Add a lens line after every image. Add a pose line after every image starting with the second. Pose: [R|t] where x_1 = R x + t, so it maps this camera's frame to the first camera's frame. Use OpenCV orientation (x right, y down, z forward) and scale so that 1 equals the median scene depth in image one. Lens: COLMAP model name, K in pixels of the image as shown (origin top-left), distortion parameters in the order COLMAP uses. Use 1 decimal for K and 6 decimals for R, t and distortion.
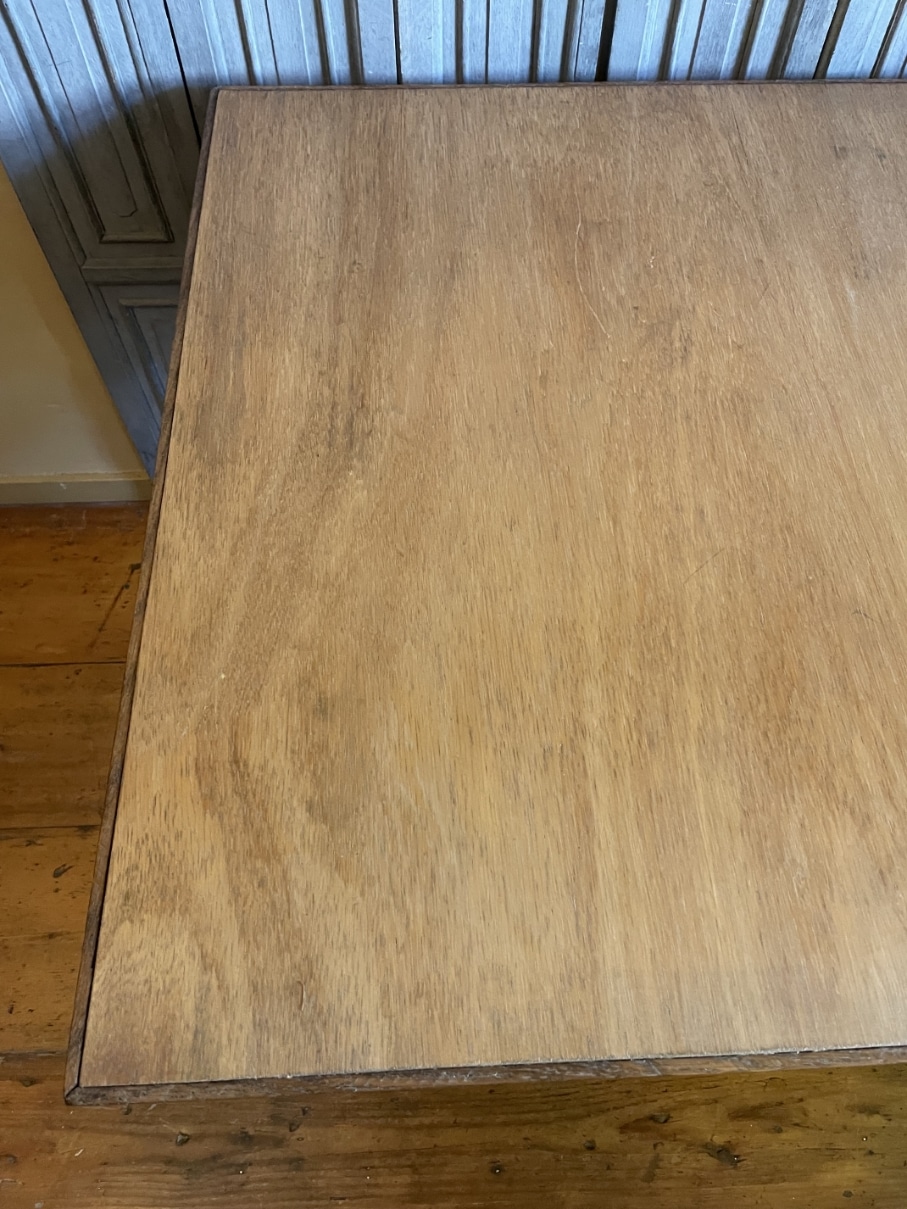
lens RADIAL K [[923.3, 0, 469.5], [0, 923.3, 594.4], [0, 0, 1]] dist [0.084546, -0.123214]
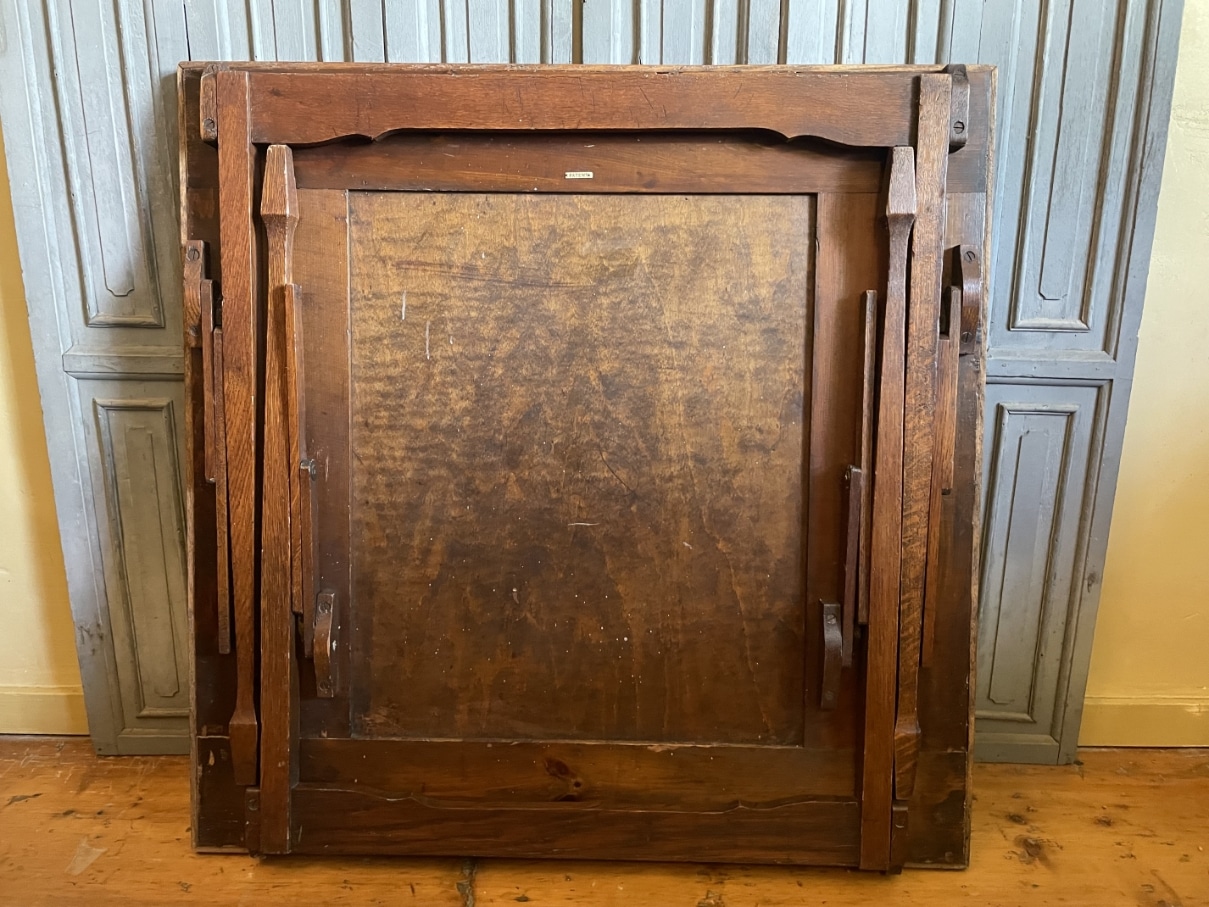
lens RADIAL K [[923.3, 0, 600.2], [0, 923.3, 432.7], [0, 0, 1]] dist [0.084546, -0.123214]
pose [[0.998604, 0.002822, -0.052750, 0.390288], [-0.039796, 0.696860, -0.716102, 0.778659], [0.034739, 0.717201, 0.696000, 0.827285]]
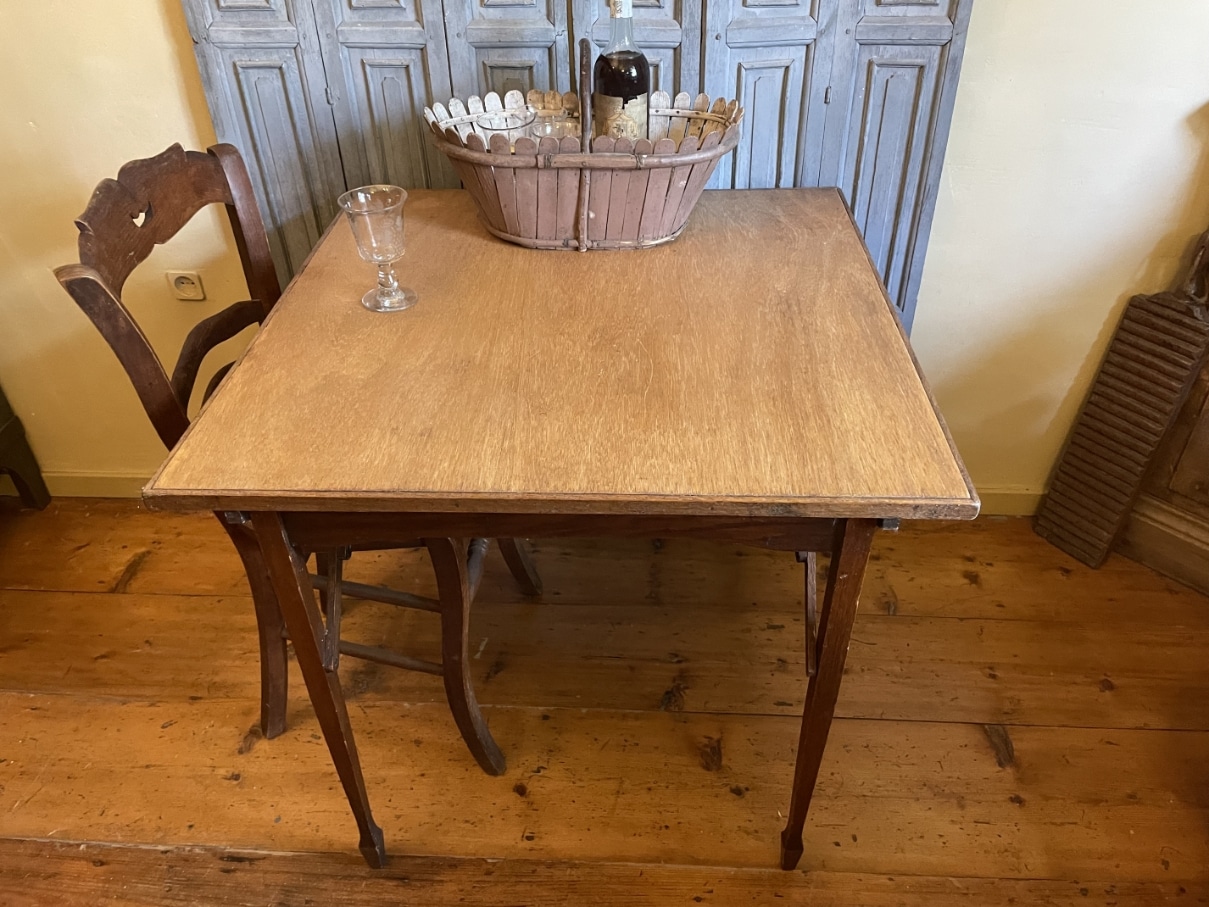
lens RADIAL K [[923.3, 0, 611.2], [0, 923.3, 436.9], [0, 0, 1]] dist [0.084546, -0.123214]
pose [[0.995475, 0.027233, -0.091036, 0.659386], [-0.063520, 0.903251, -0.424386, 1.059346], [0.070671, 0.428248, 0.900893, -0.683459]]
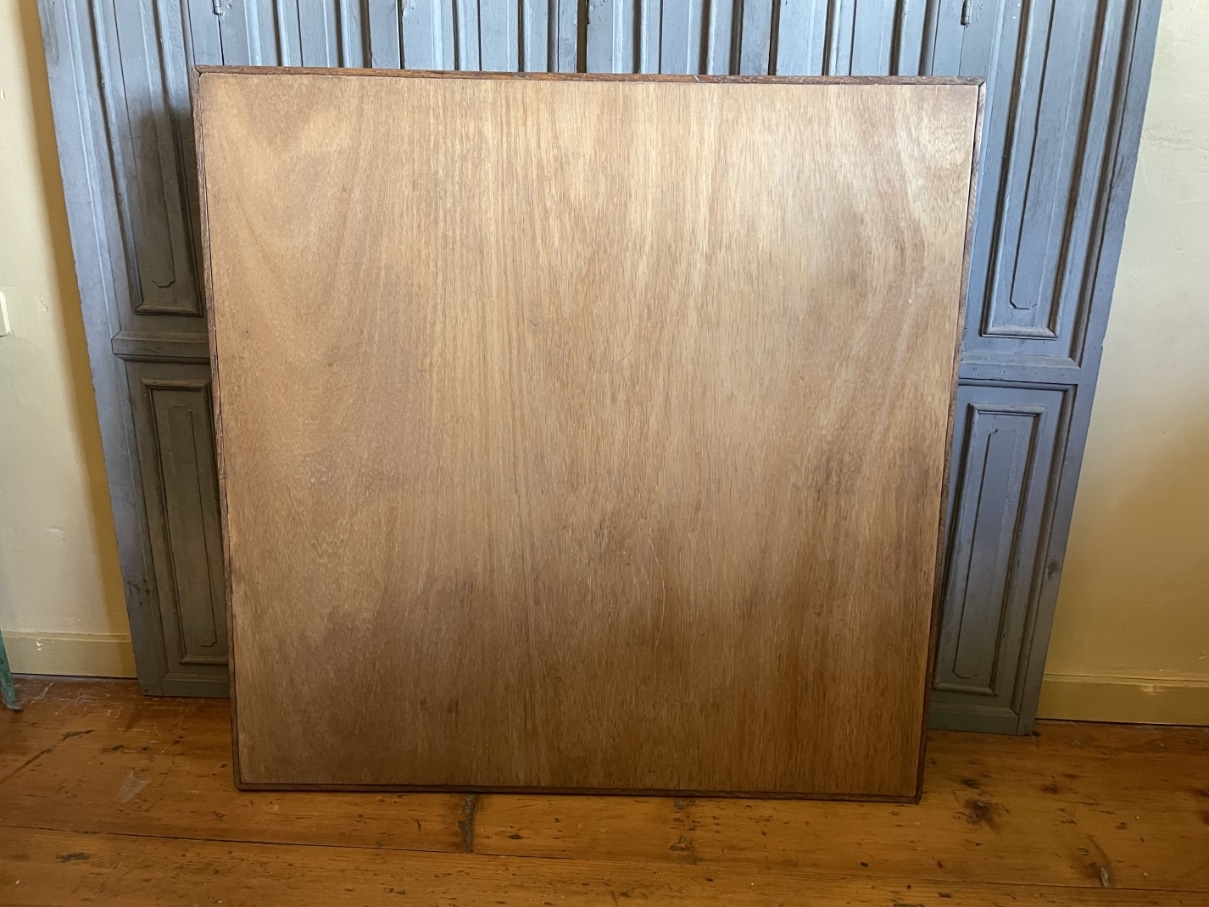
lens RADIAL K [[923.3, 0, 611.0], [0, 923.3, 432.9], [0, 0, 1]] dist [0.084546, -0.123214]
pose [[0.996077, 0.030919, -0.082916, 0.496326], [-0.078977, 0.733275, -0.675329, 0.830613], [0.039920, 0.679228, 0.732841, 0.645849]]
